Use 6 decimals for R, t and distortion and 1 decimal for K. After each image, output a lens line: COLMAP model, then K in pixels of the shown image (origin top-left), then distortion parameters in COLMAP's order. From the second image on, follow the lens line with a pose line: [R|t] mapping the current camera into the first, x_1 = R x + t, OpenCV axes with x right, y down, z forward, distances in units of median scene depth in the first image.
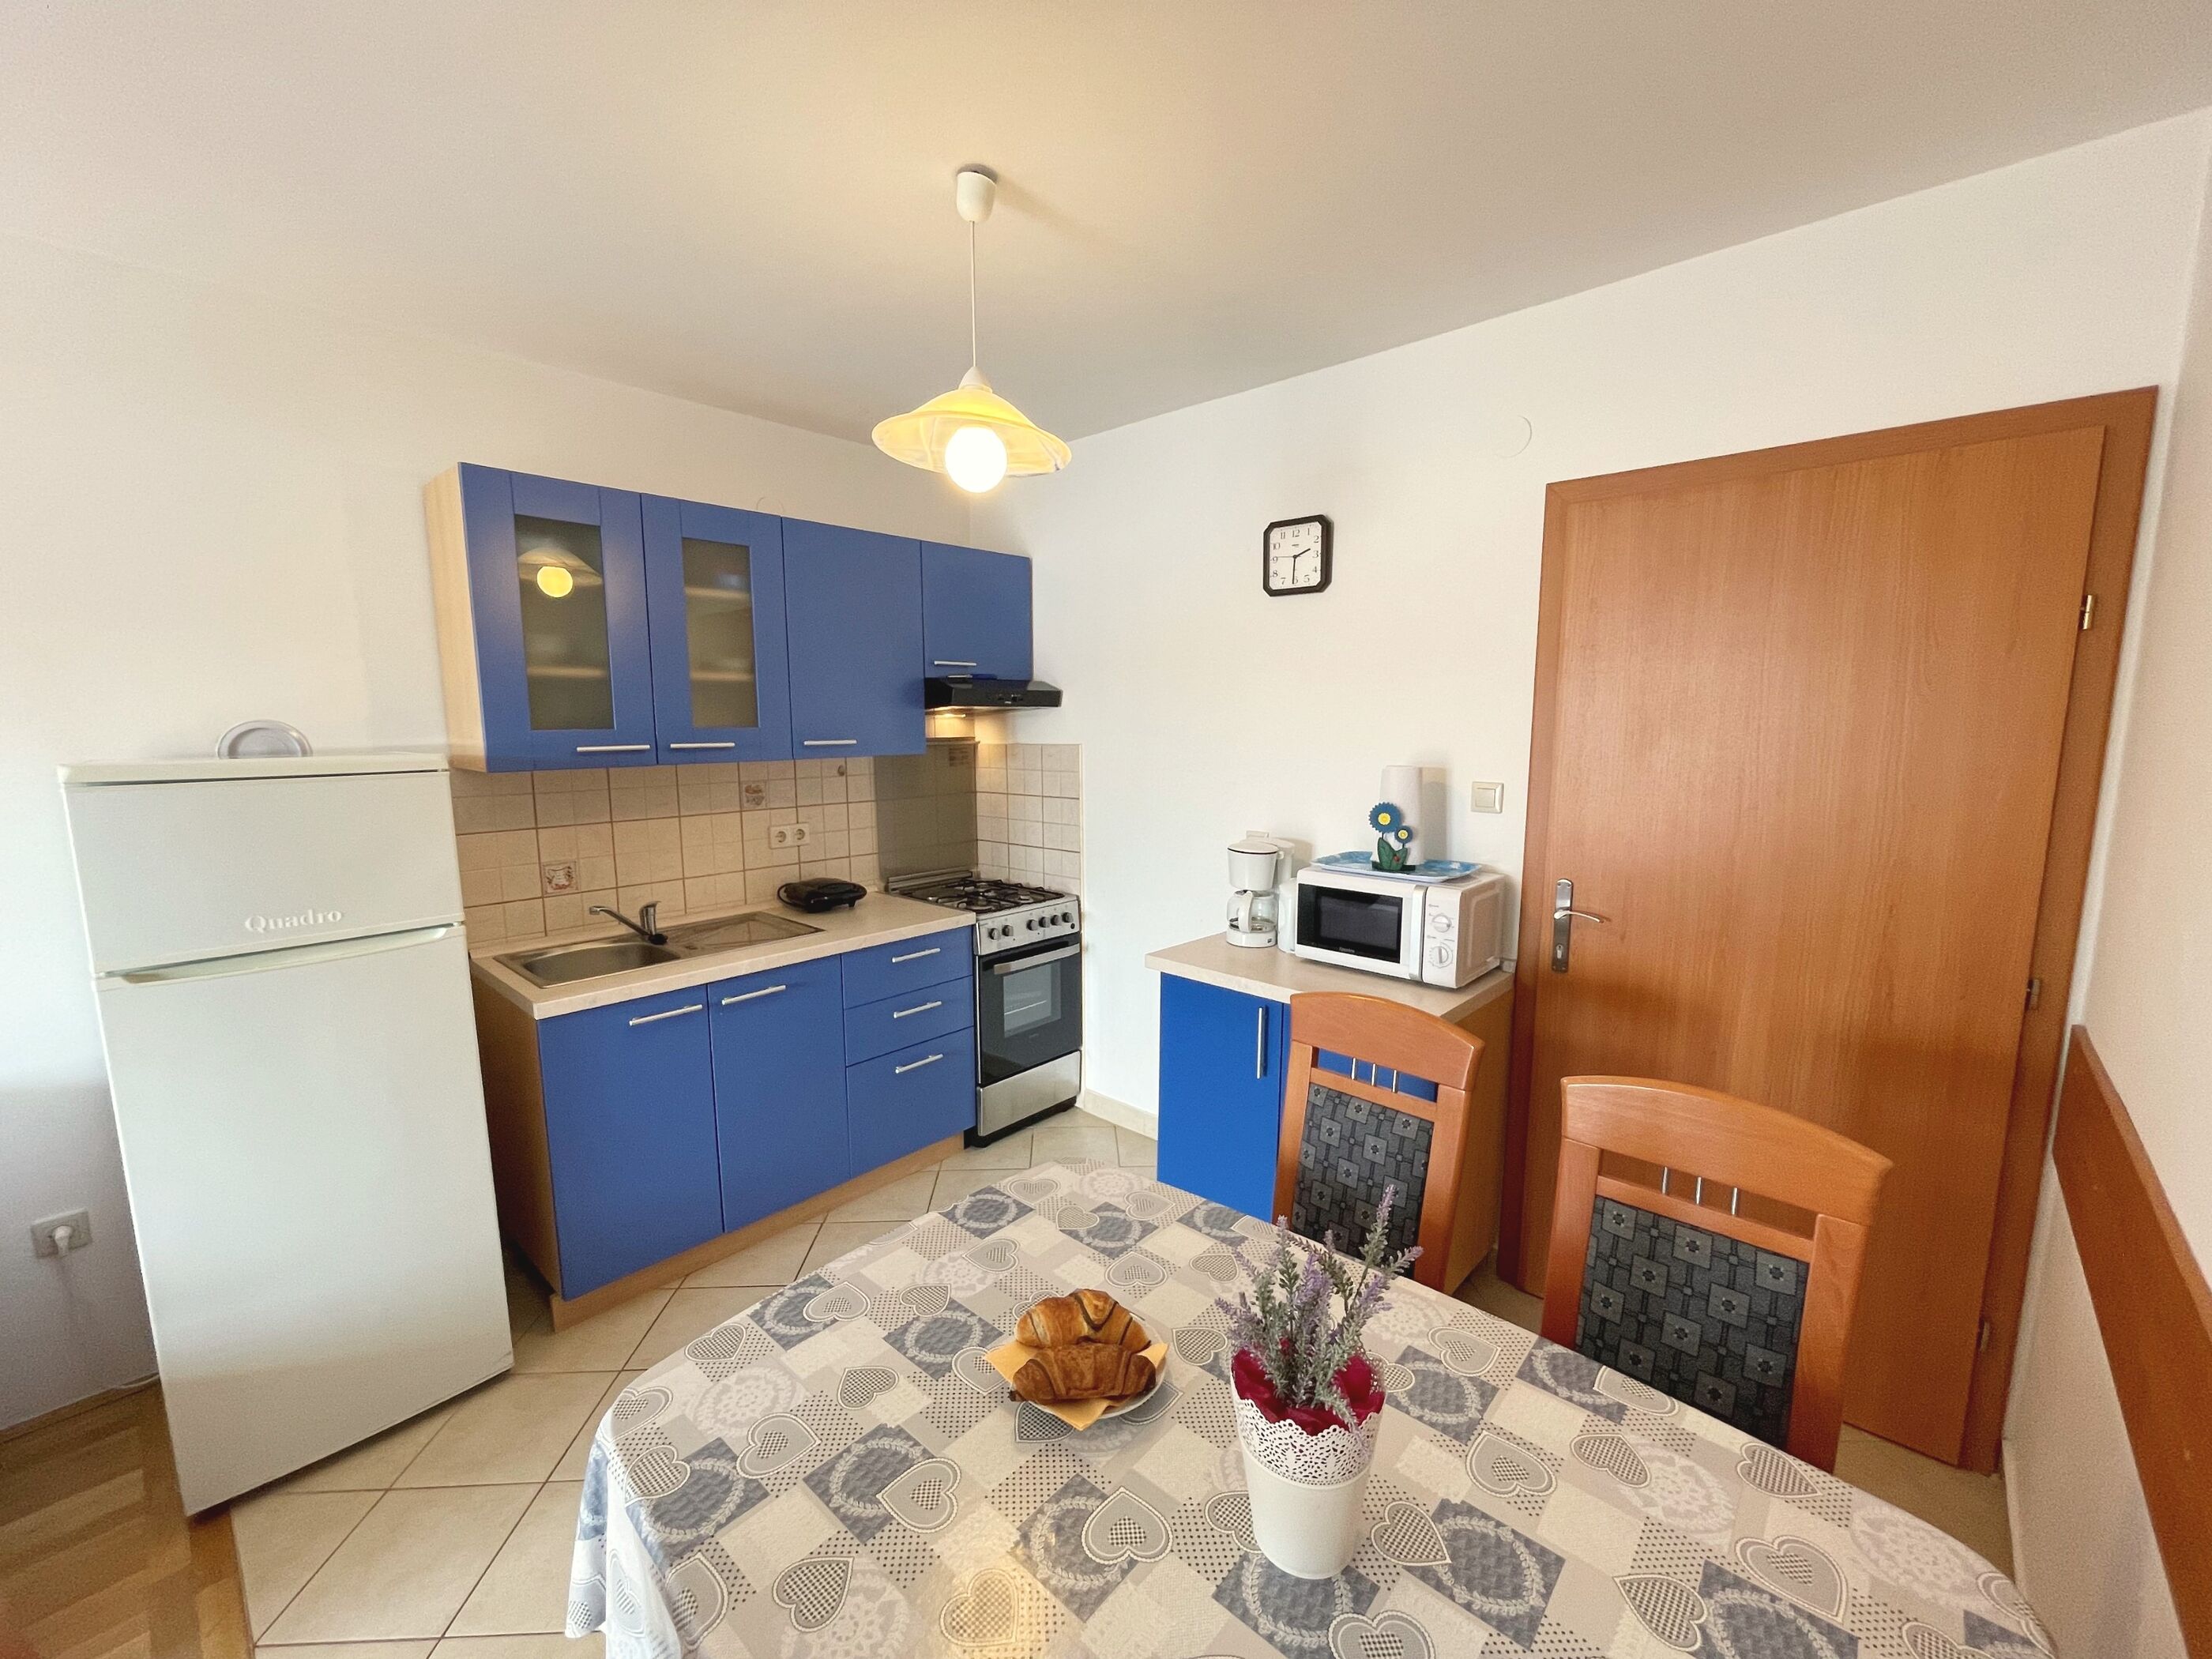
lens RADIAL K [[905.3, 0, 1103.0], [0, 905.3, 835.6], [0, 0, 1]] dist [-0.003228, -0.000014]
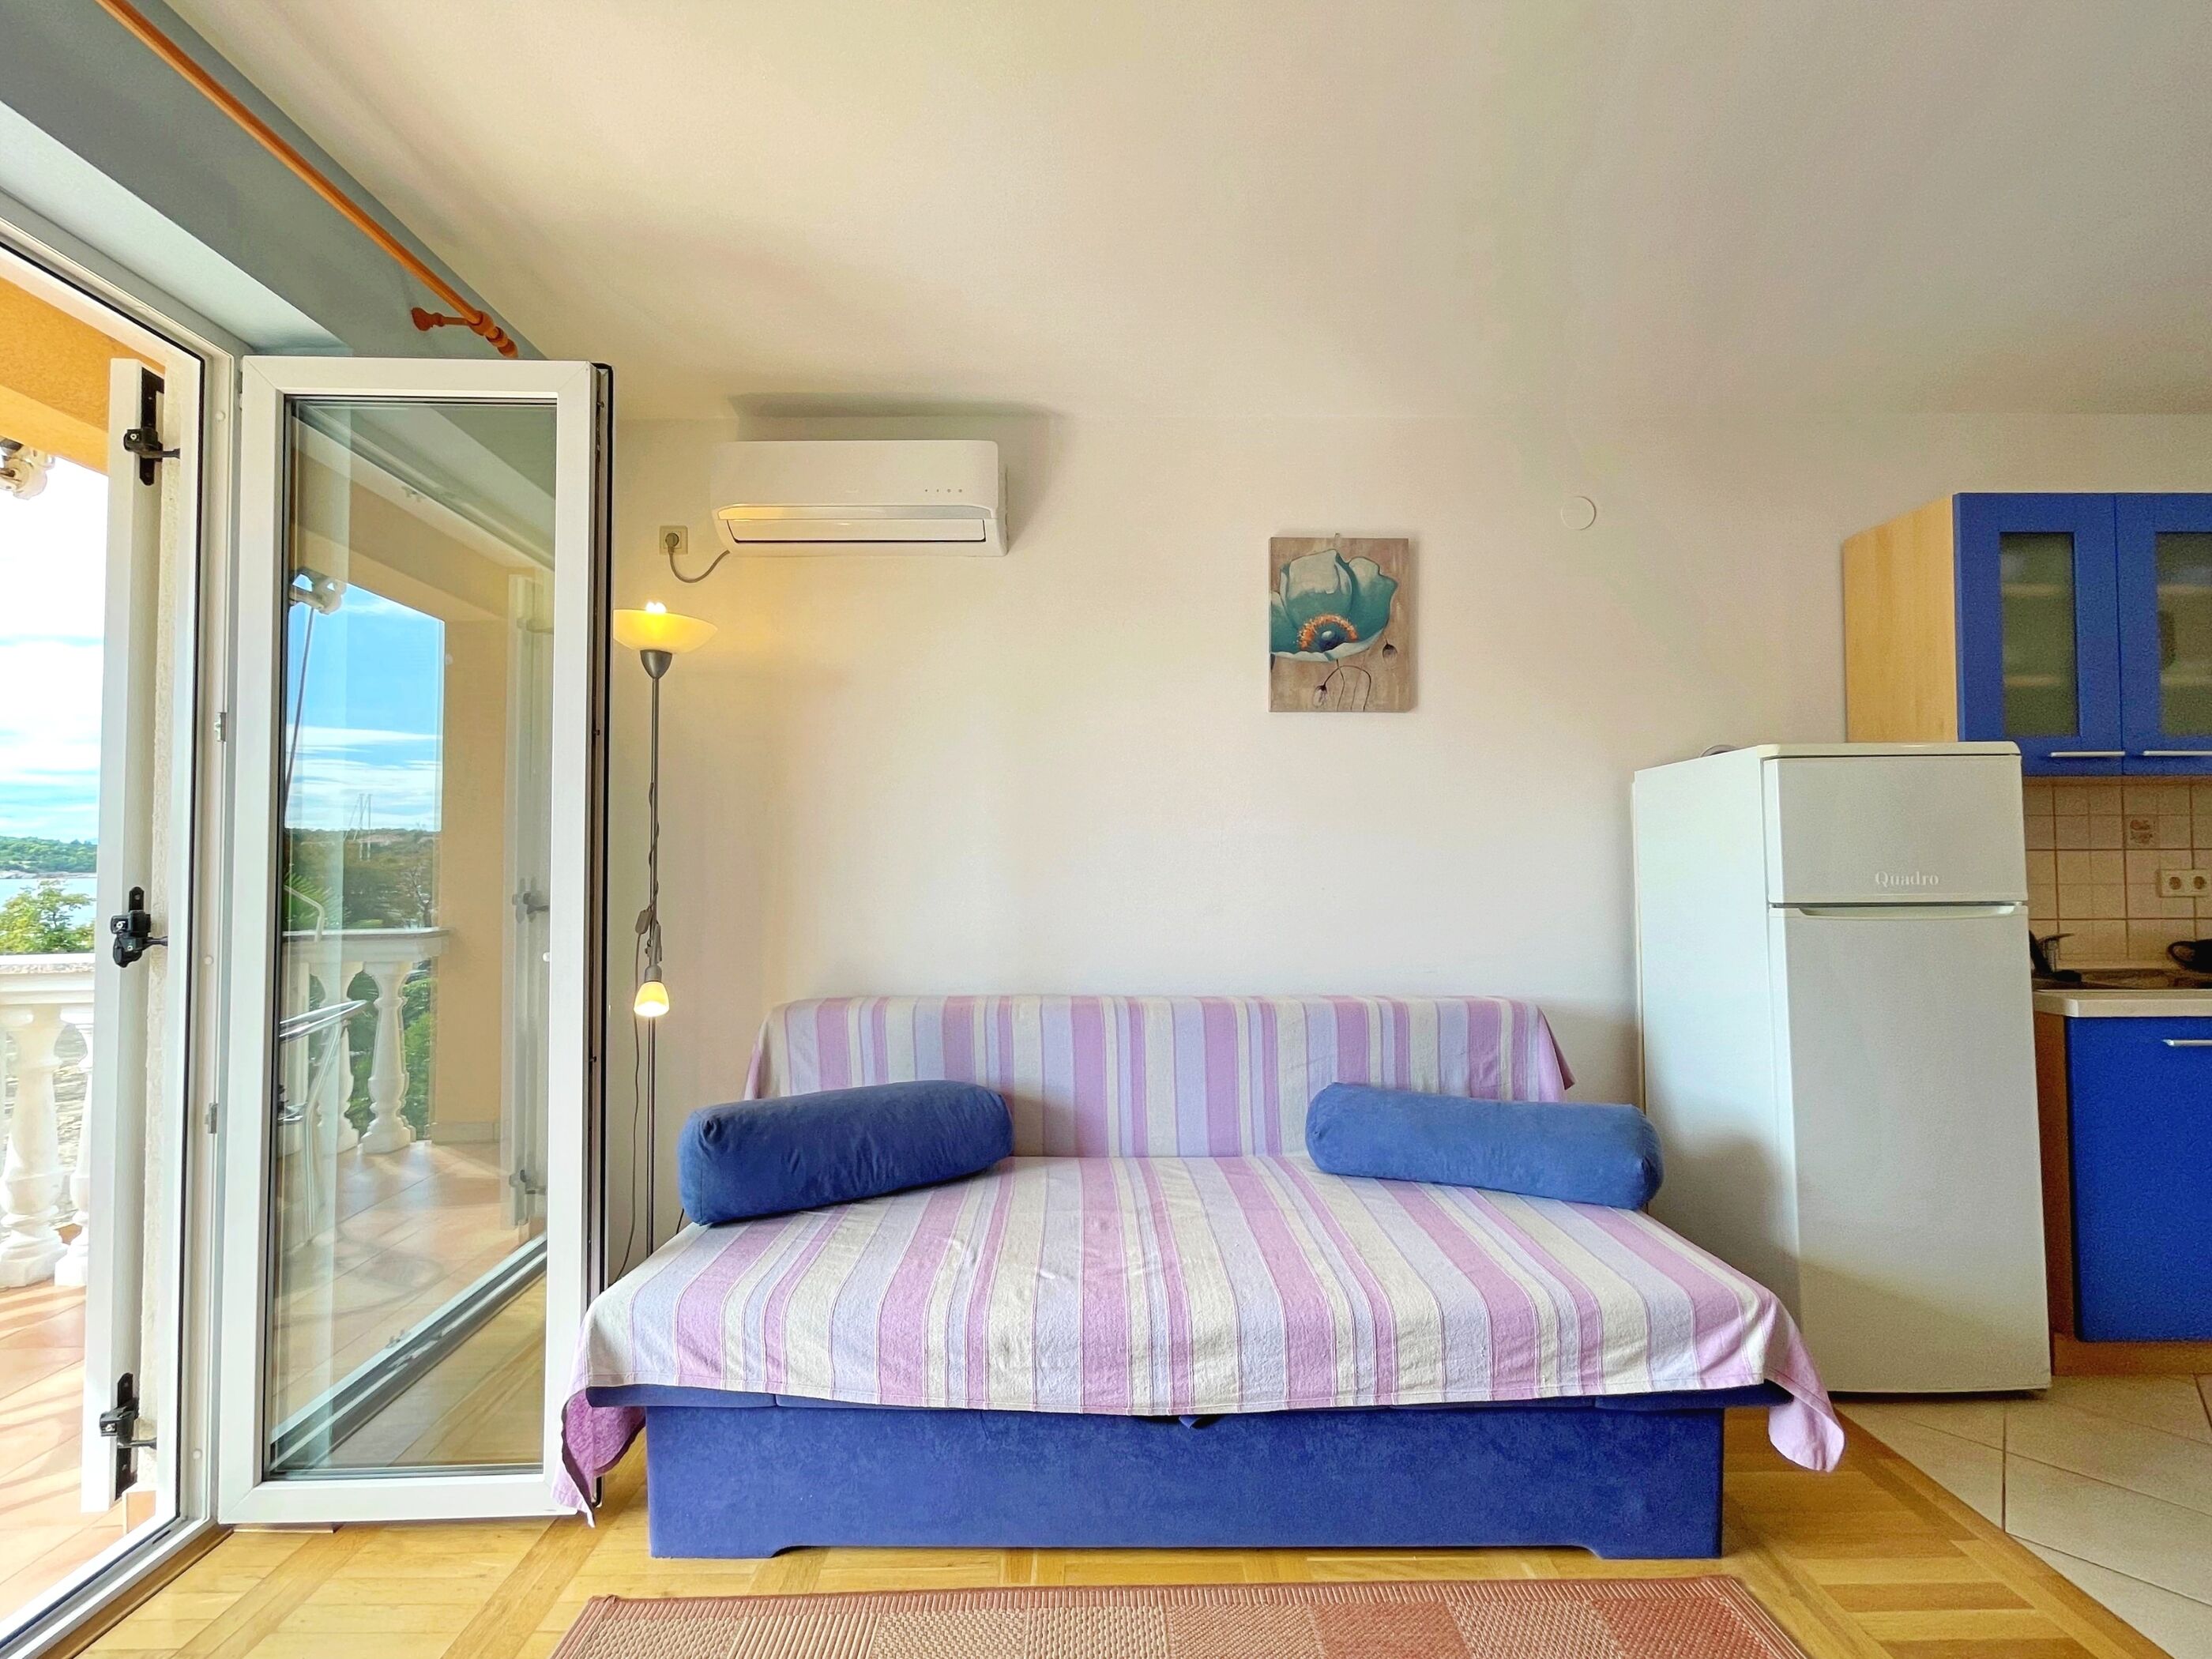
lens RADIAL K [[924.9, 0, 1105.1], [0, 924.9, 834.9], [0, 0, 1]] dist [0.004691, -0.000698]
pose [[0.687898, -0.025188, -0.725370, -0.470249], [-0.094102, 0.987867, -0.123544, 0.178203], [0.719681, 0.153244, 0.677182, -0.339982]]
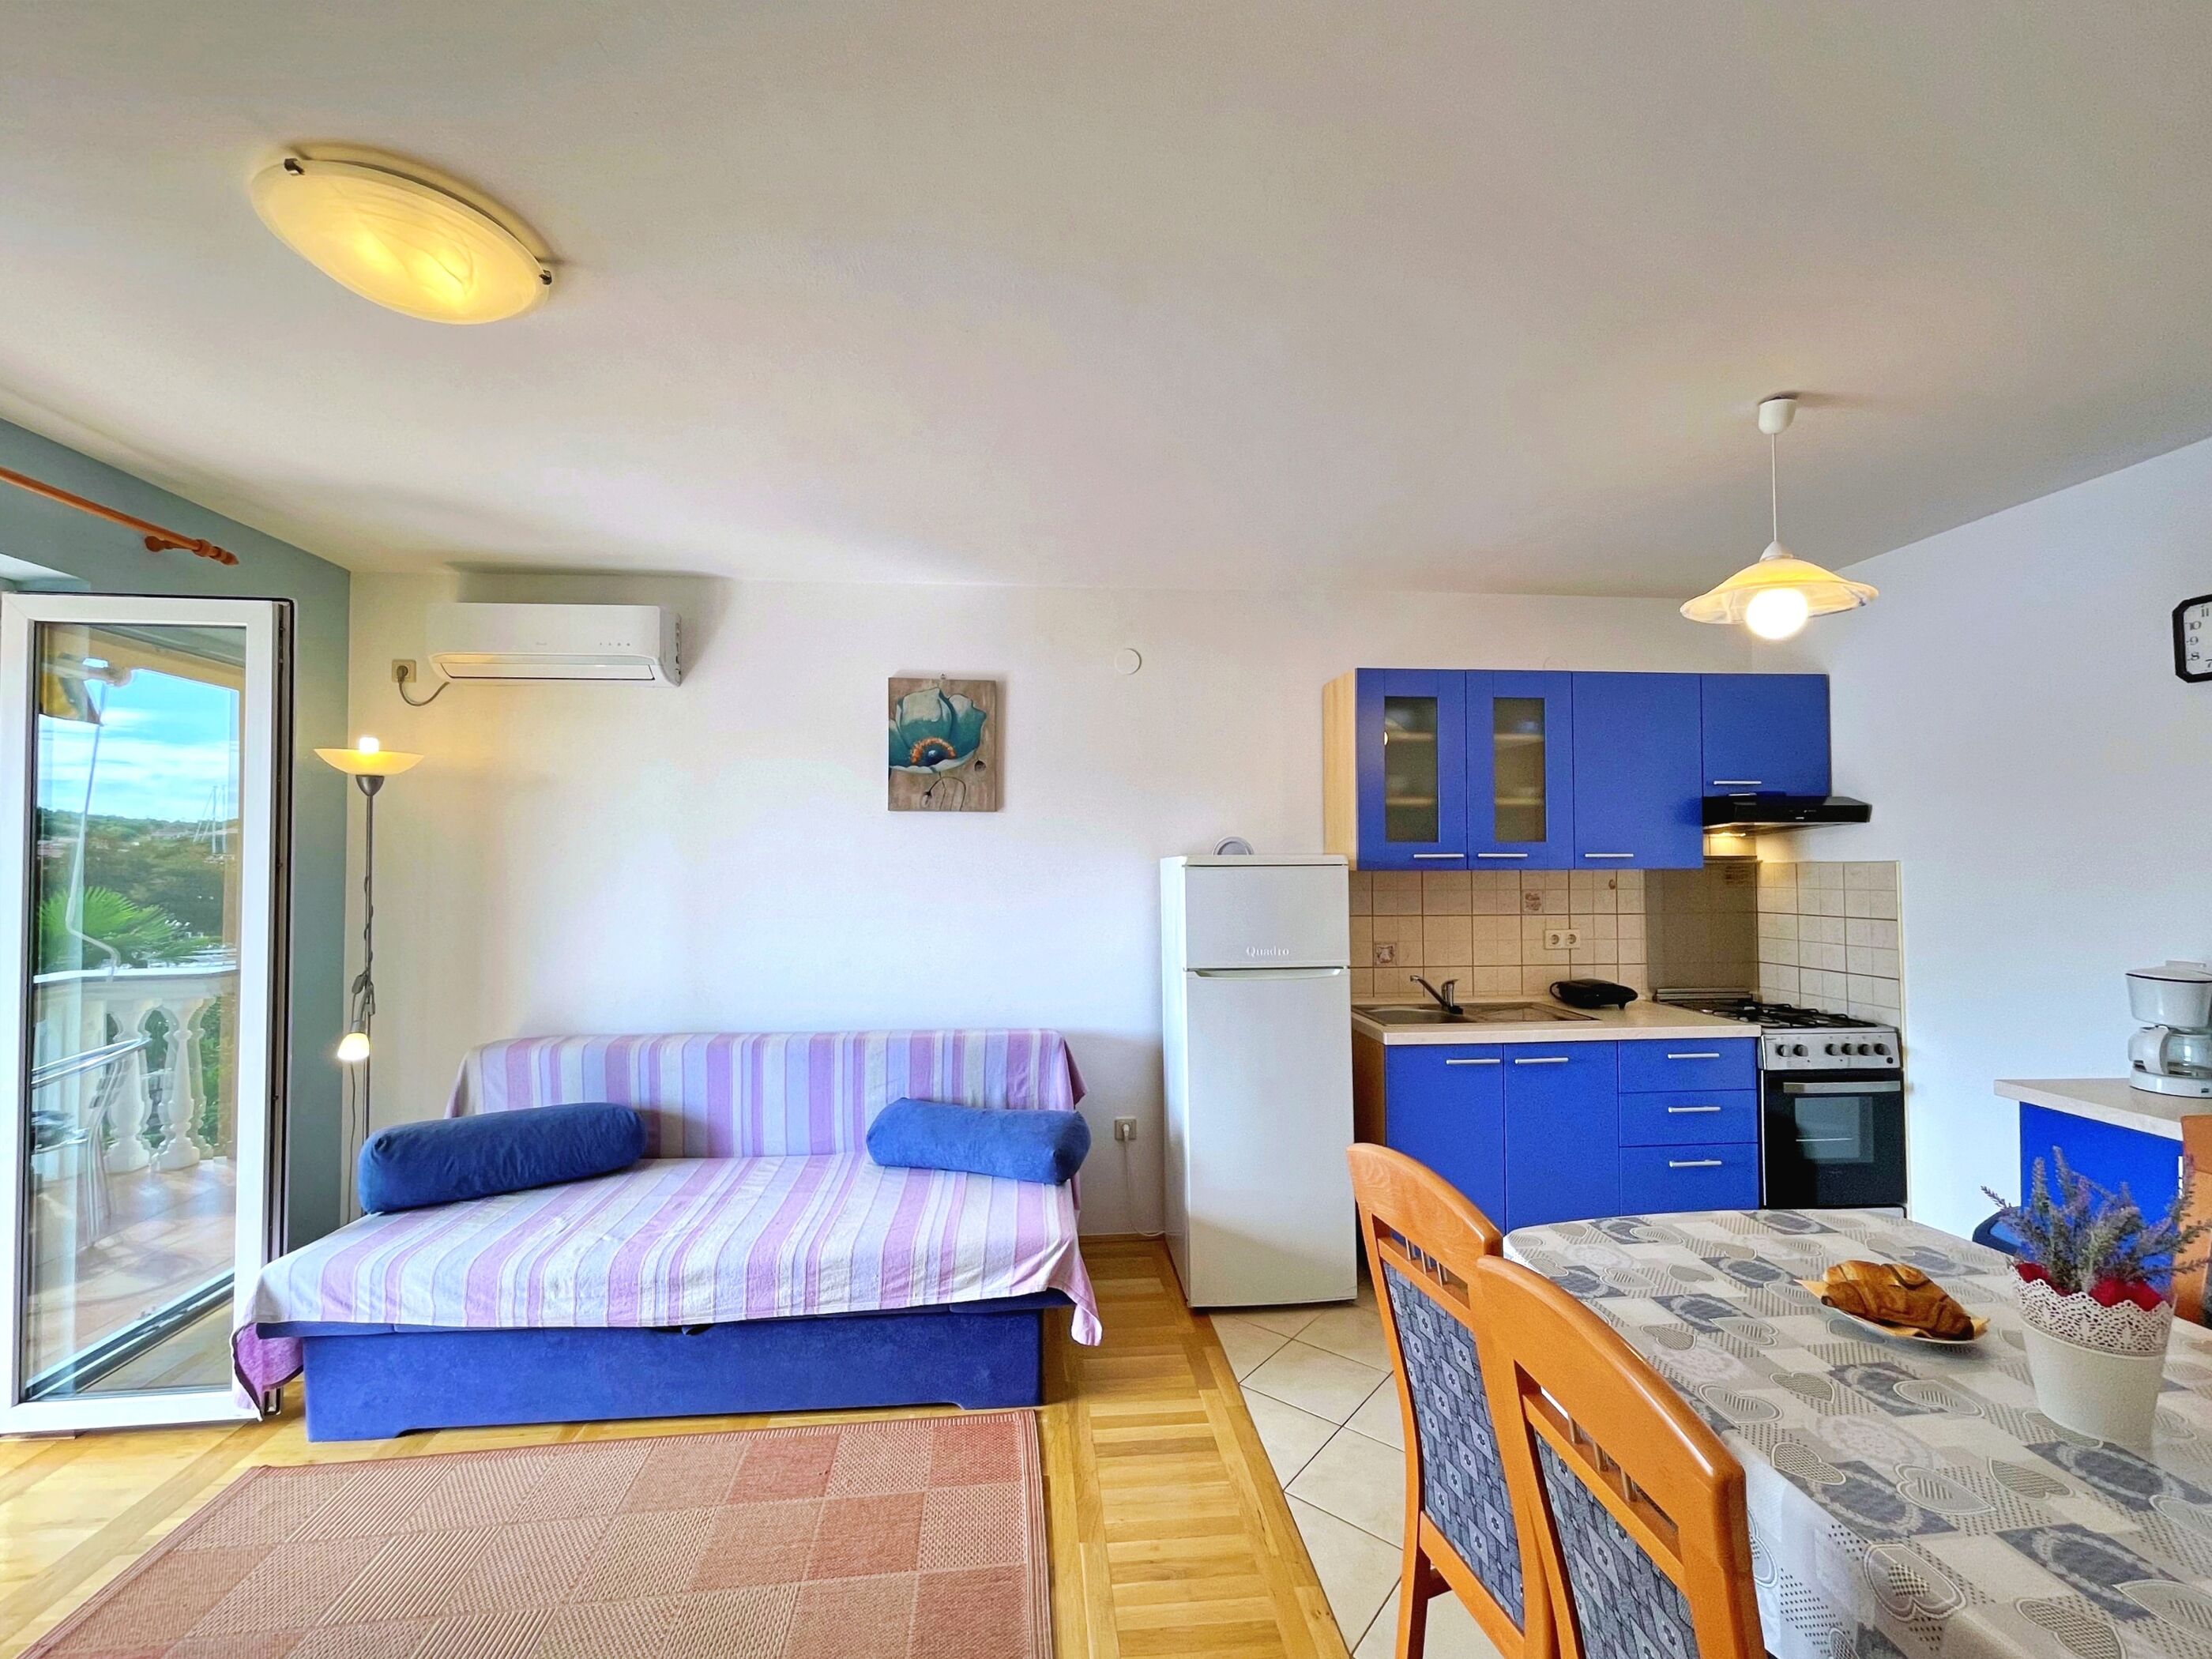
lens RADIAL K [[926.9, 0, 1104.3], [0, 926.9, 837.4], [0, 0, 1]] dist [-0.001298, 0.005807]
pose [[0.739826, -0.016321, -0.672601, 0.017784], [-0.088287, 0.988706, -0.121103, 0.075840], [0.666981, 0.148977, 0.730029, -0.298887]]
